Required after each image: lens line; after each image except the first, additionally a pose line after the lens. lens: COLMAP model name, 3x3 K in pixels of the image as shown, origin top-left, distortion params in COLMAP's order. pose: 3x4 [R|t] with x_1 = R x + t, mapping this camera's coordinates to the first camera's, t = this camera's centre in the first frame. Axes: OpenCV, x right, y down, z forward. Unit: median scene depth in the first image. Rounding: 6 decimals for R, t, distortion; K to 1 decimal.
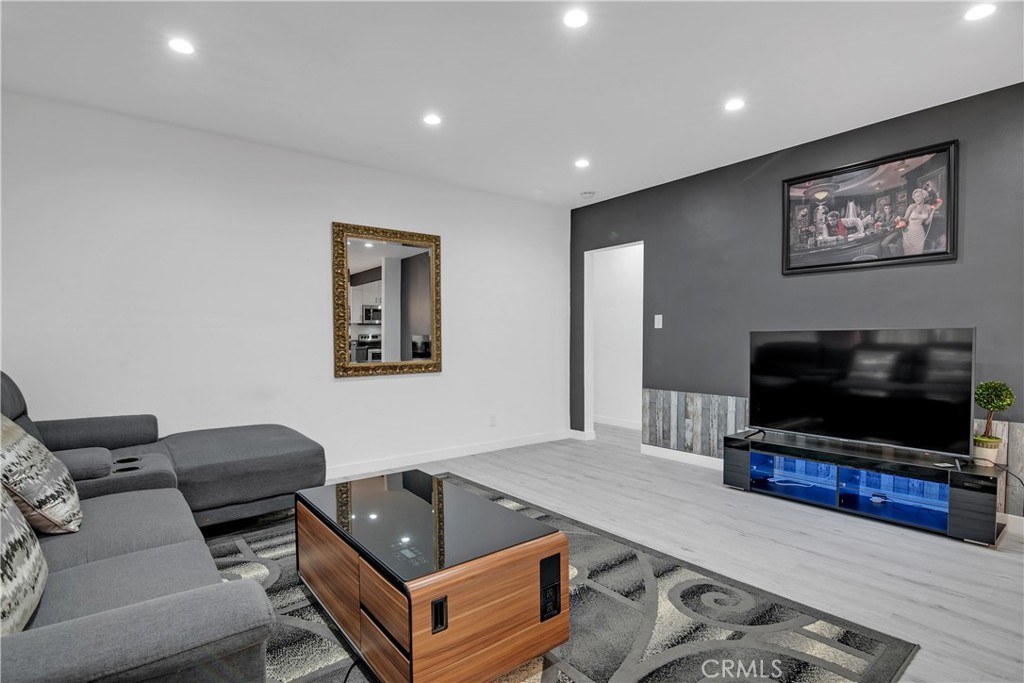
lens RADIAL K [[497.9, 0, 509.9], [0, 497.9, 362.4], [0, 0, 1]] dist [-0.002361, -0.019289]
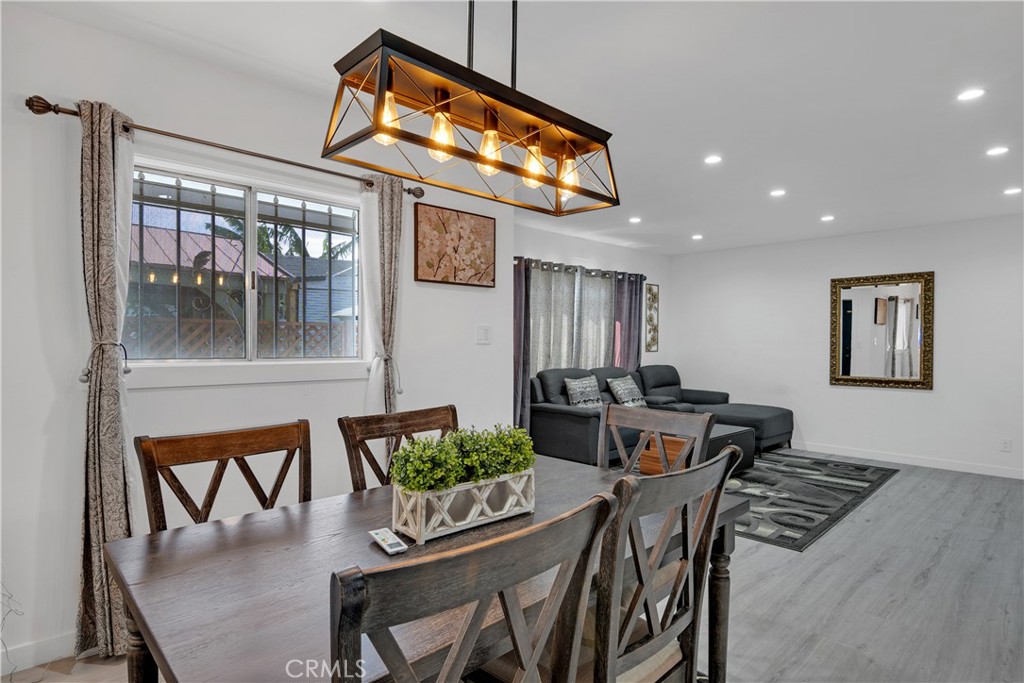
lens RADIAL K [[538.4, 0, 509.5], [0, 538.4, 354.9], [0, 0, 1]] dist [-0.017317, -0.001261]
pose [[0.098584, 0.023735, -0.994846, 1.744637], [-0.059769, 0.998052, 0.017889, -0.043900], [0.993332, 0.057698, 0.099810, -0.149810]]
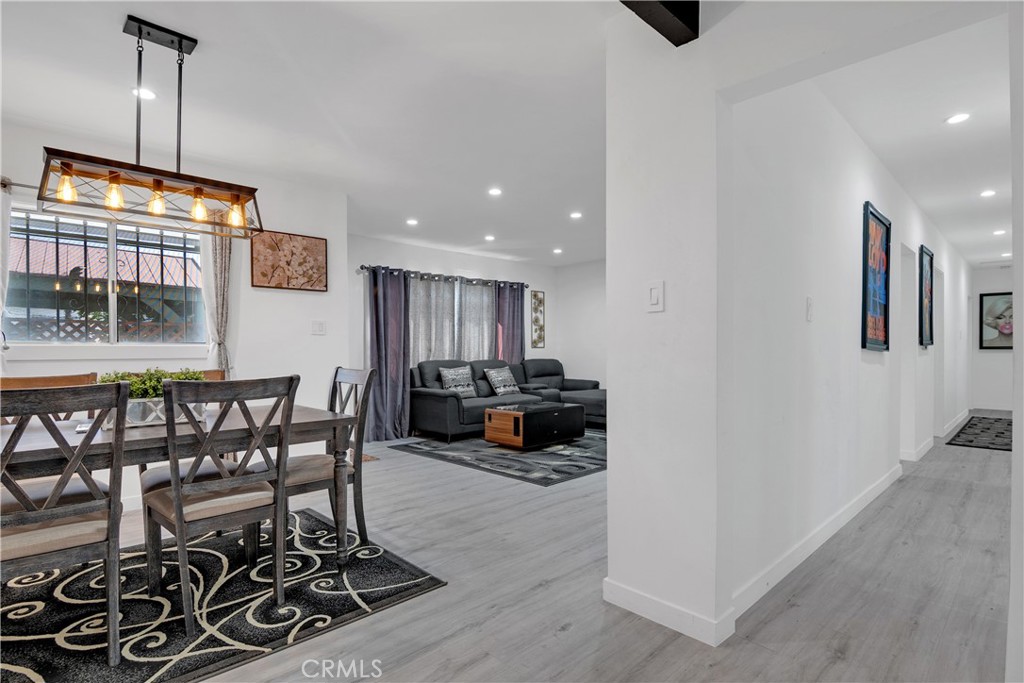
lens RADIAL K [[497.9, 0, 509.9], [0, 497.9, 362.4], [0, 0, 1]] dist [-0.002361, -0.019289]
pose [[0.098858, 0.022508, -0.994847, 2.102526], [-0.047788, 0.998698, 0.017847, -0.010003], [0.993953, 0.045778, 0.099805, 0.400780]]
